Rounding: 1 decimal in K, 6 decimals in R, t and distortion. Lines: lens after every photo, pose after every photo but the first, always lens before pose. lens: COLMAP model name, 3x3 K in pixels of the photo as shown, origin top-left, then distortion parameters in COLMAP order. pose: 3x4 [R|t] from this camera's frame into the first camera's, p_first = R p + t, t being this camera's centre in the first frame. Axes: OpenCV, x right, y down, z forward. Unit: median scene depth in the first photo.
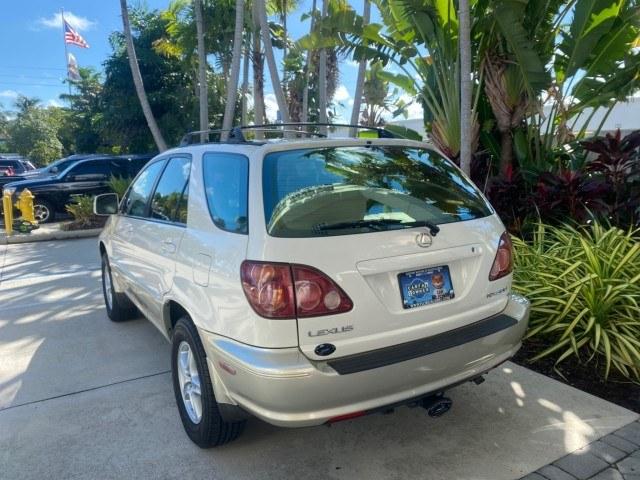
lens RADIAL K [[490.3, 0, 324.9], [0, 490.3, 239.8], [0, 0, 1]] dist [0.006985, -0.003779]
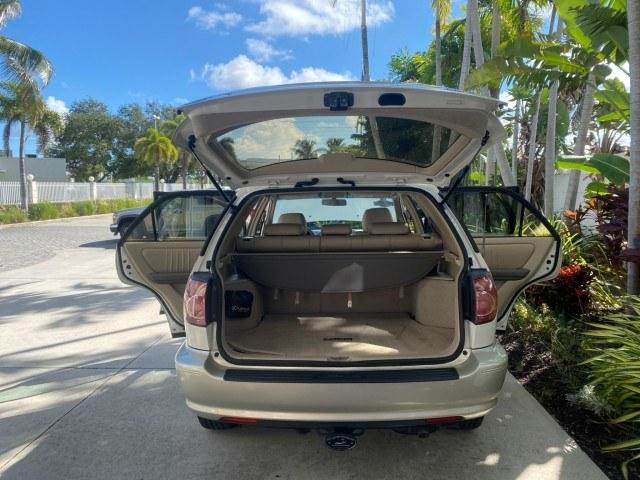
lens RADIAL K [[490.3, 0, 317.1], [0, 490.3, 236.9], [0, 0, 1]] dist [0.006985, -0.003779]
pose [[0.830360, 0.053535, -0.554649, 0.243171], [-0.088841, 0.995361, -0.036930, -0.012472], [0.550099, 0.079941, 0.831264, 0.033236]]
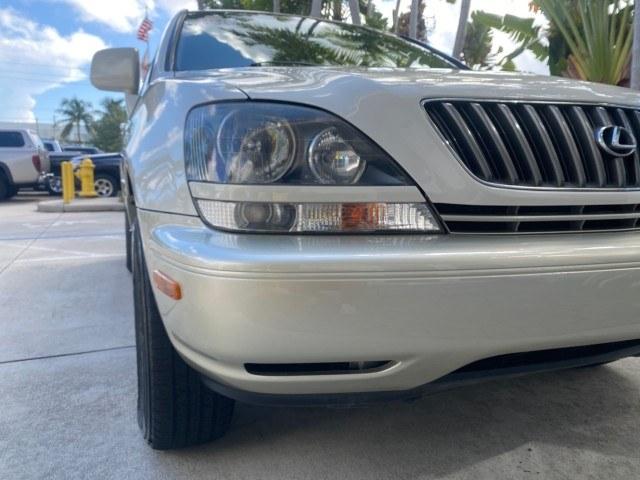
lens RADIAL K [[490.3, 0, 318.4], [0, 490.3, 243.4], [0, 0, 1]] dist [0.006985, -0.003779]
pose [[0.988364, 0.046280, -0.144894, -0.038956], [-0.048421, 0.998763, -0.011286, 0.076403], [0.144192, 0.018170, 0.989383, 0.205222]]
